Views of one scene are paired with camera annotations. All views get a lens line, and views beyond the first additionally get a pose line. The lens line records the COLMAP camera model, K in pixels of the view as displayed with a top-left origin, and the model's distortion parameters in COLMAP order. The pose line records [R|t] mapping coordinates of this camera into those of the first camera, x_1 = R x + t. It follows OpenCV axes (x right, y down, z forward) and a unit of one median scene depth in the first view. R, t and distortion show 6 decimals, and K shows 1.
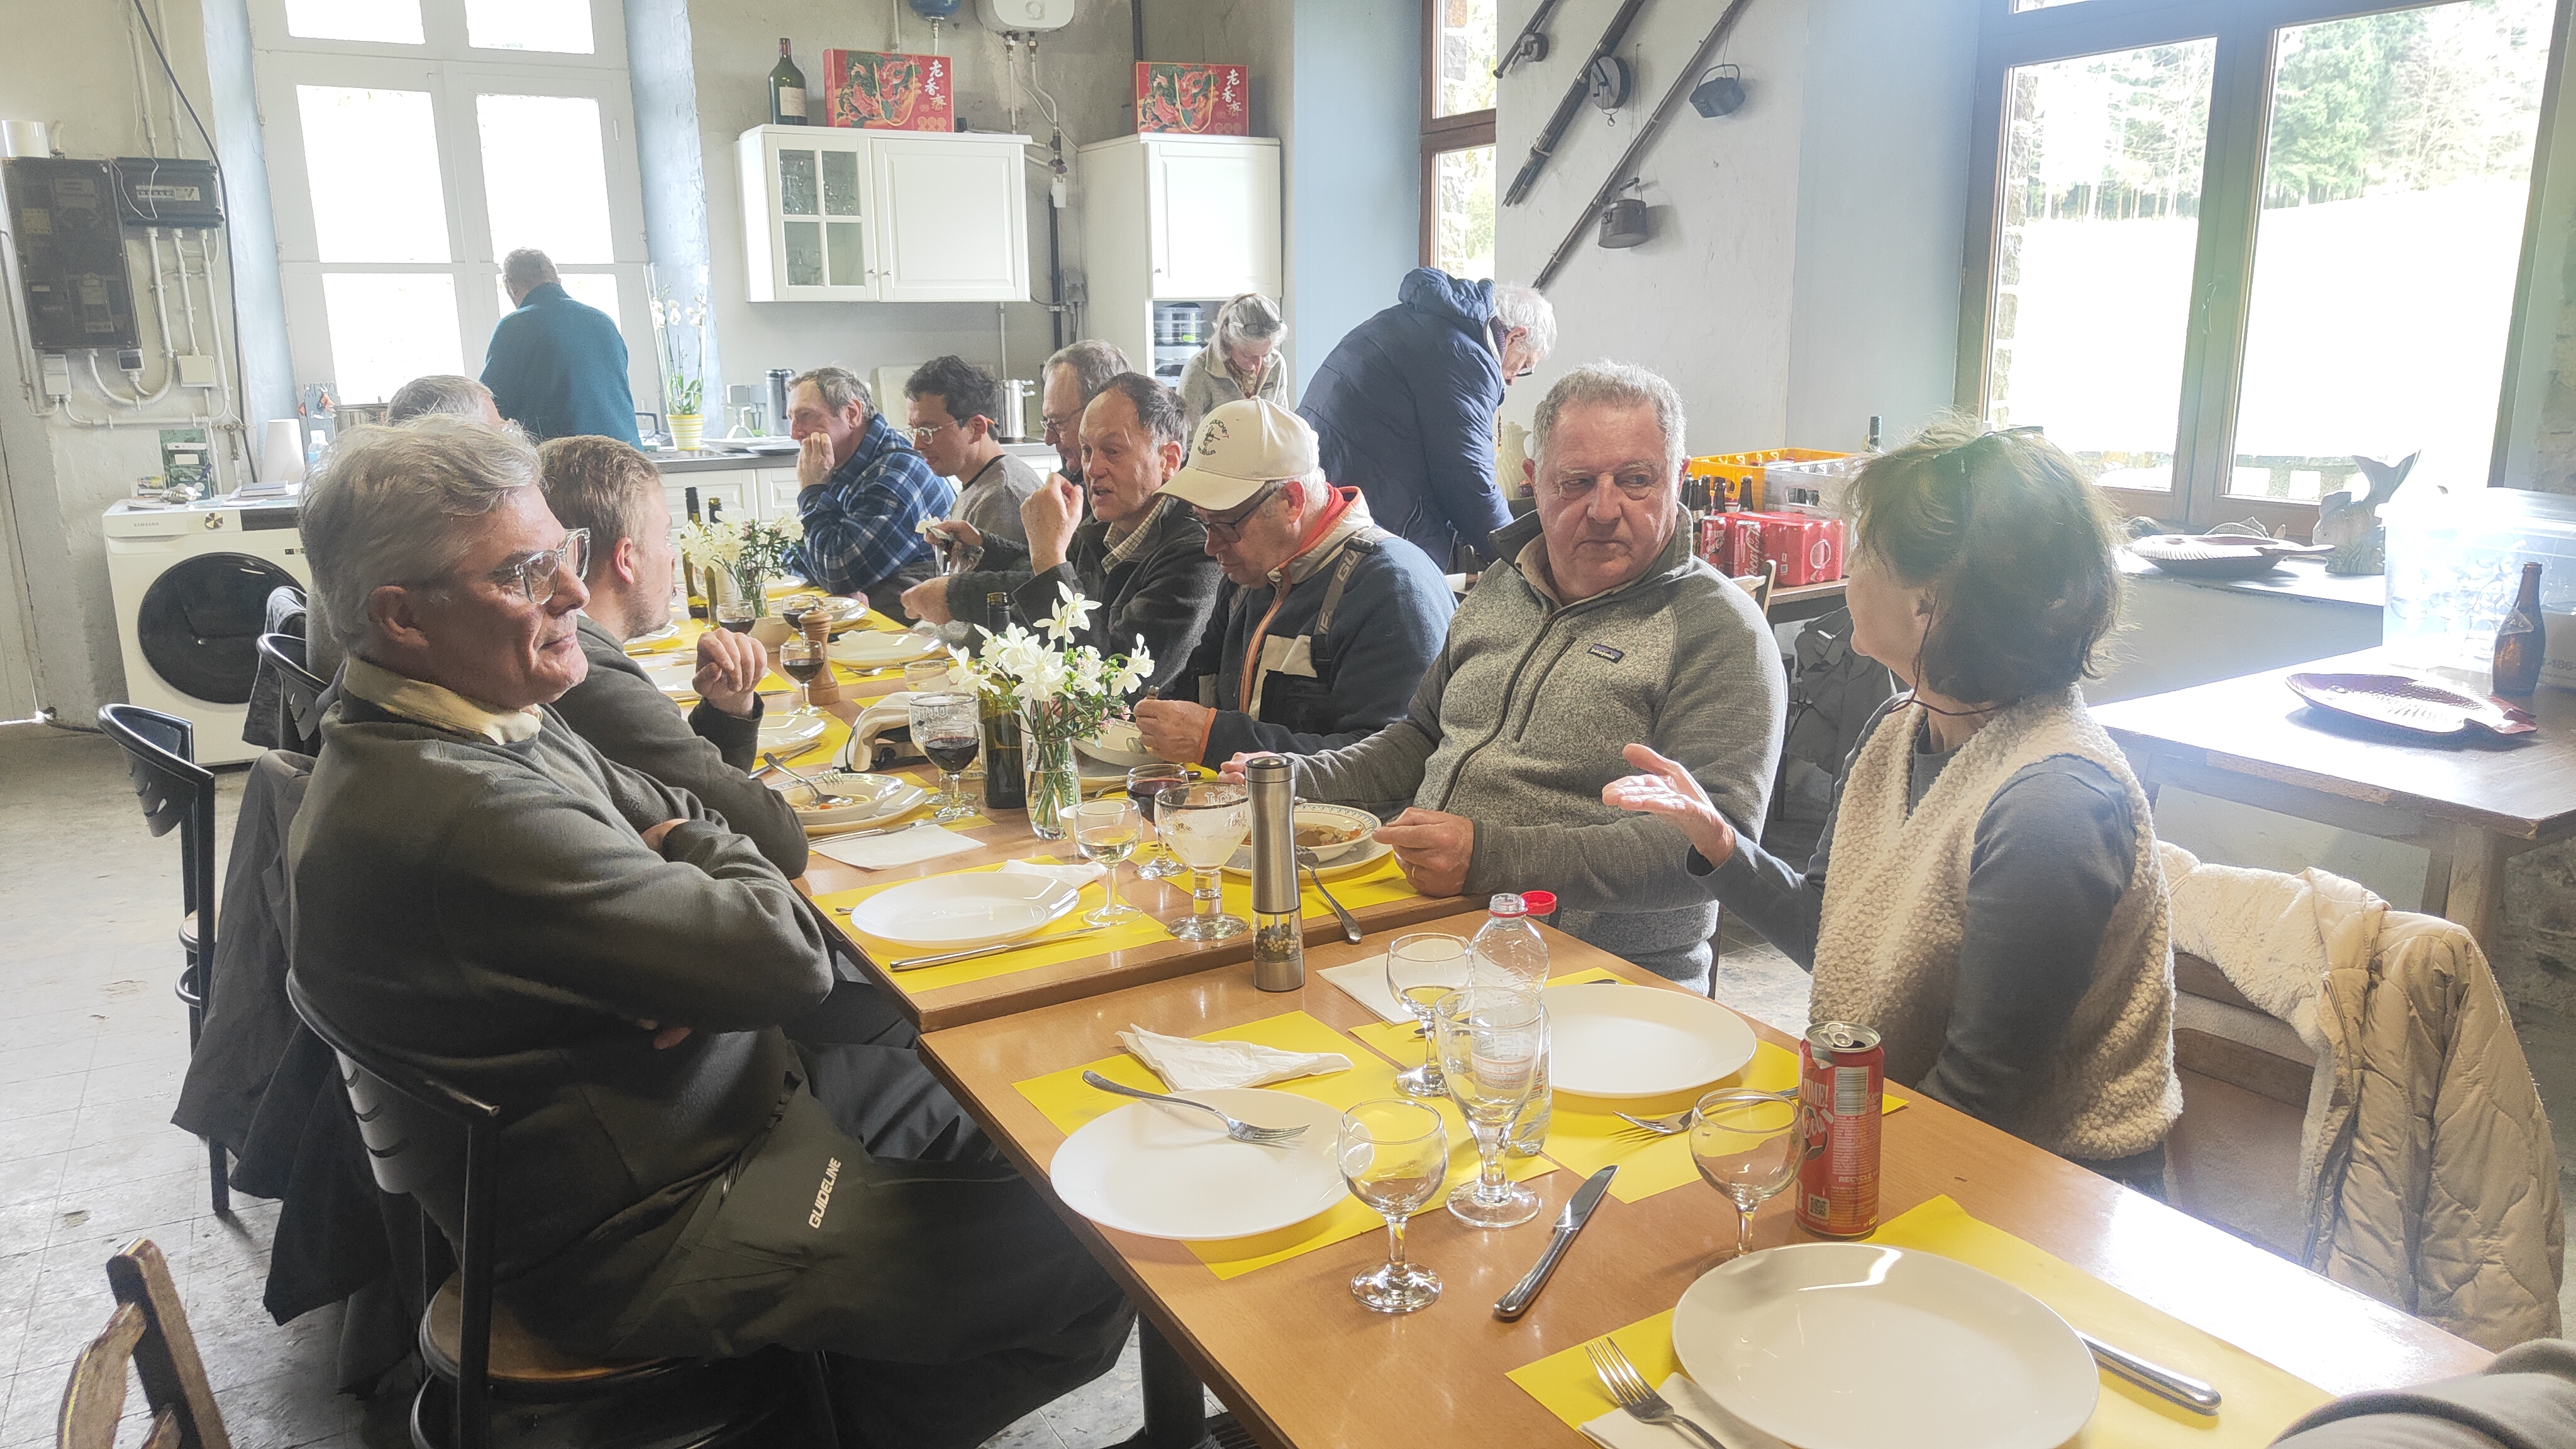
lens RADIAL K [[1805.3, 0, 1298.7], [0, 1805.3, 733.3], [0, 0, 1]] dist [0.017082, -0.001923]
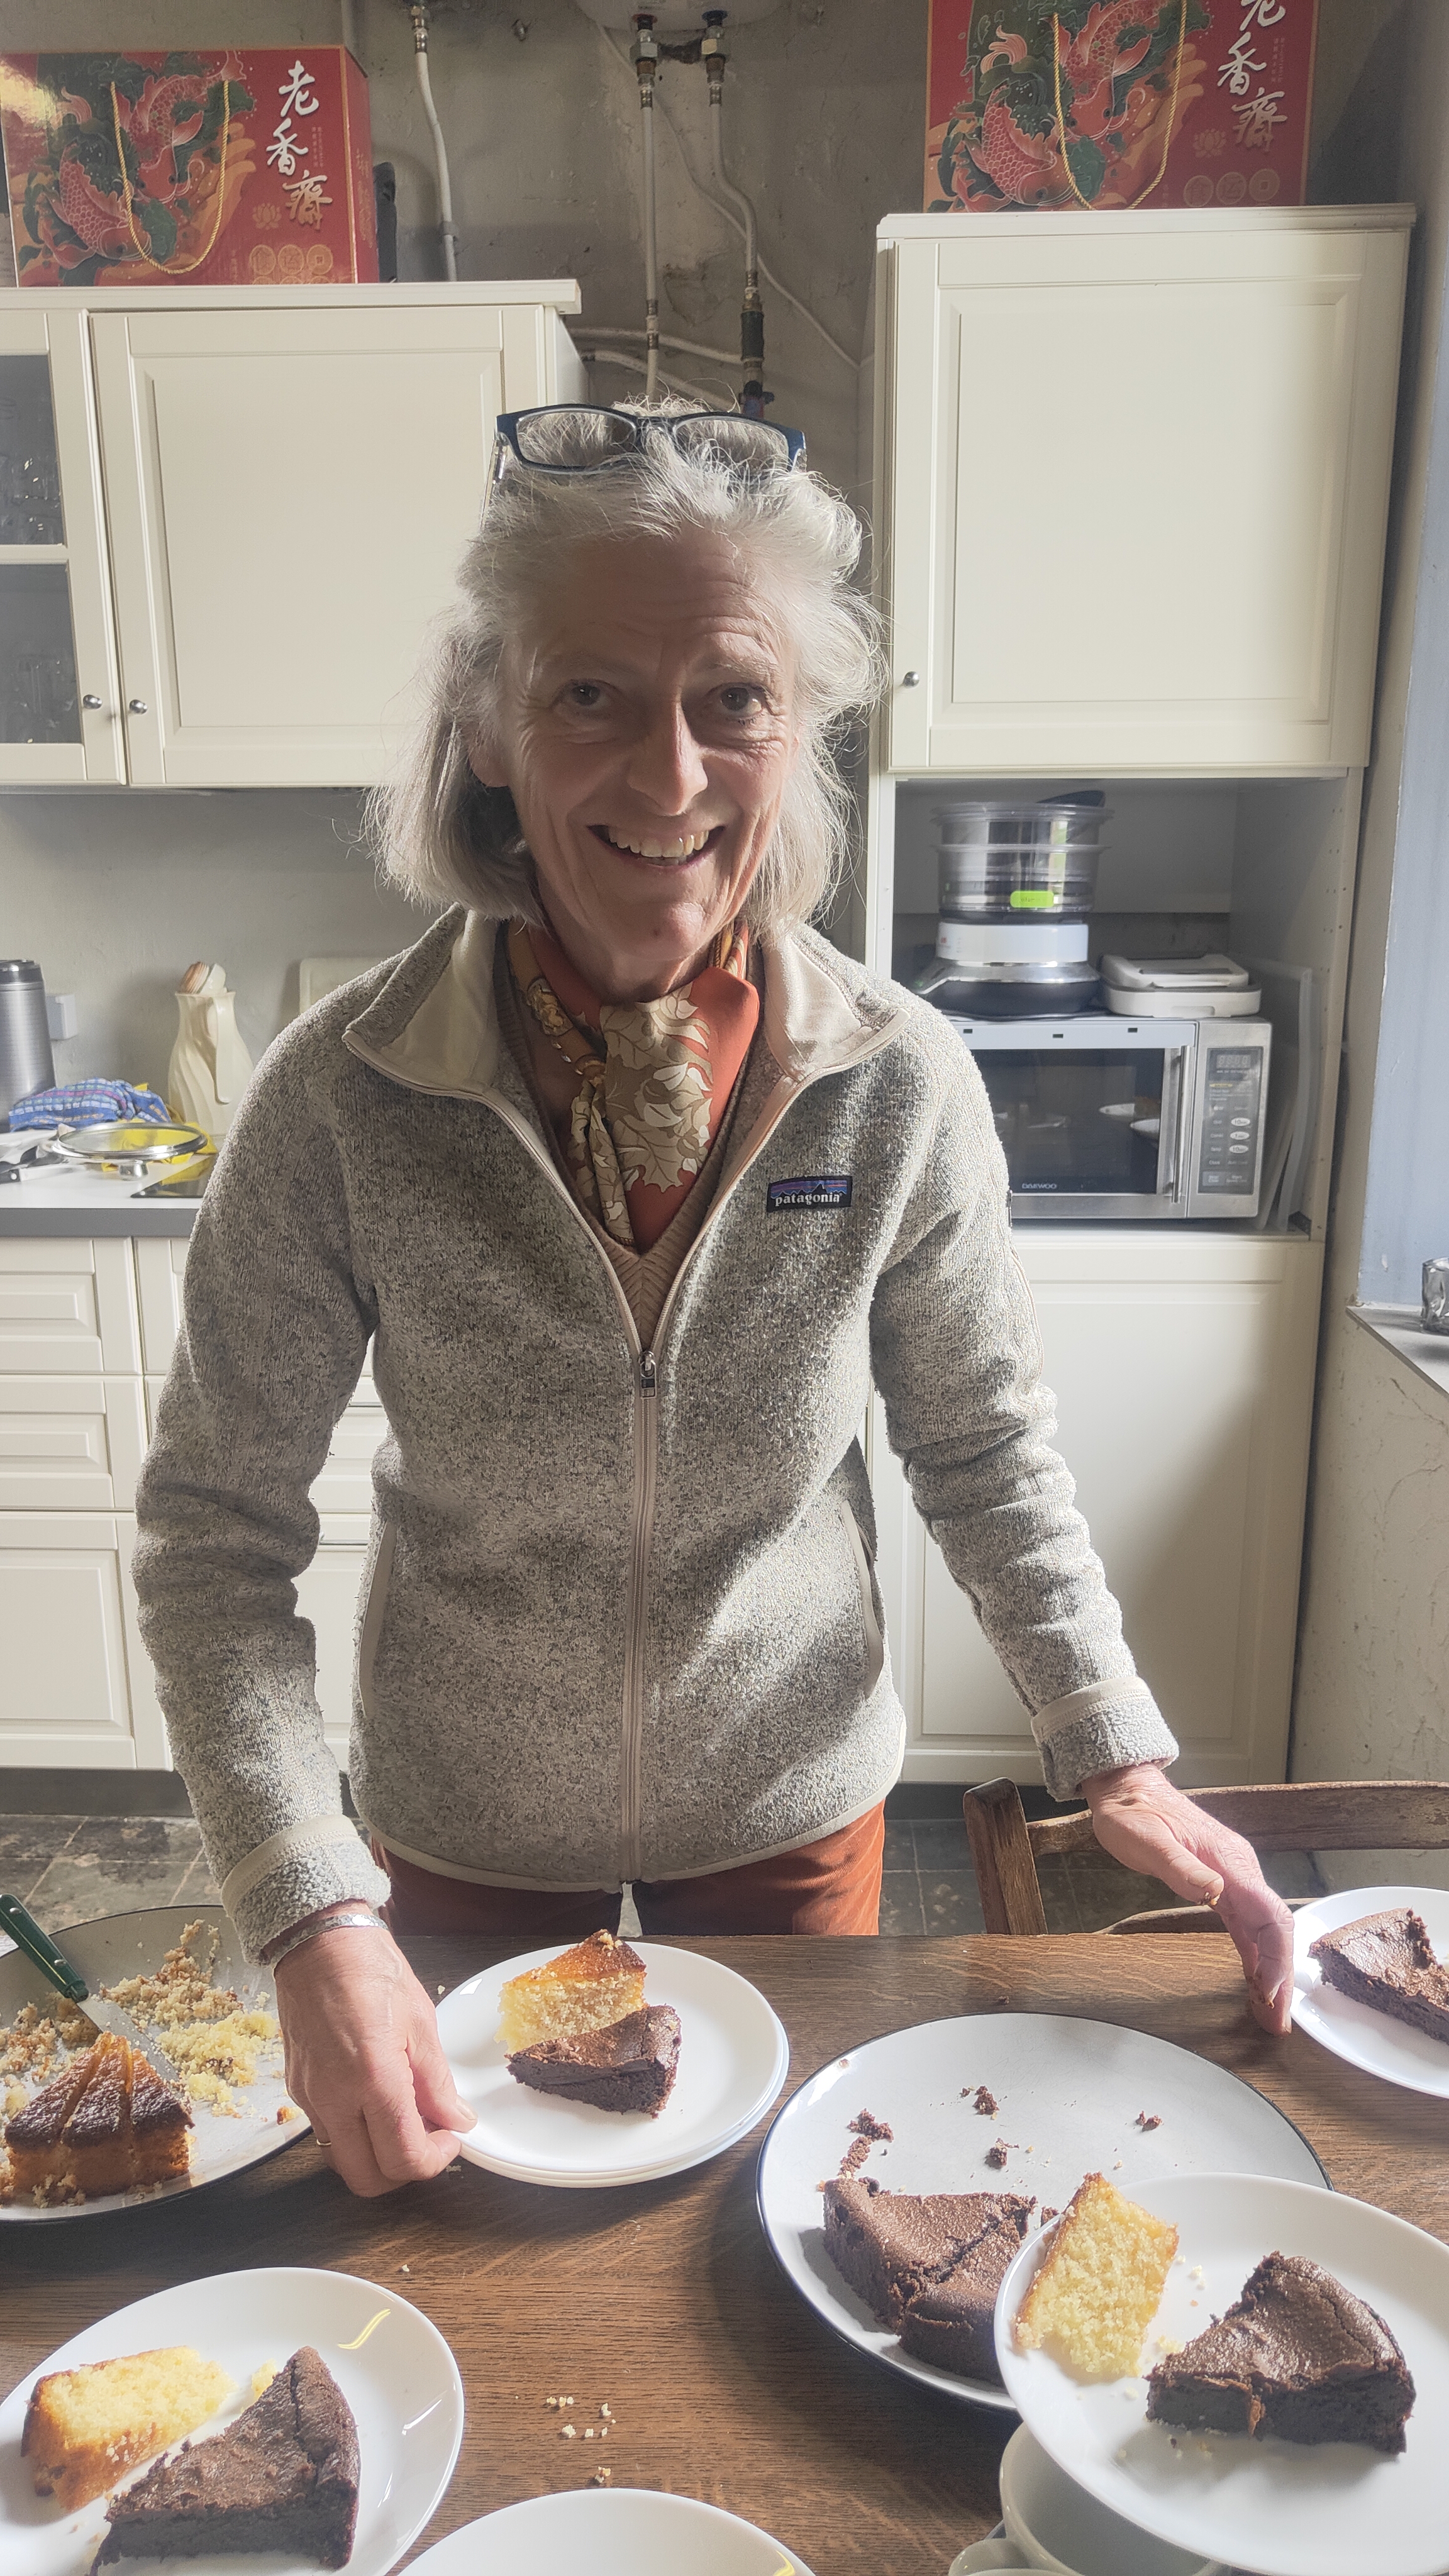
lens RADIAL K [[1805.3, 0, 724.5], [0, 1805.3, 1288.0], [0, 0, 1]] dist [0.017082, -0.001923]
pose [[0.858375, 0.125359, -0.497471, 0.064108], [-0.119020, 0.991890, 0.044583, -0.170135], [0.499025, 0.020940, 0.866334, 0.750113]]
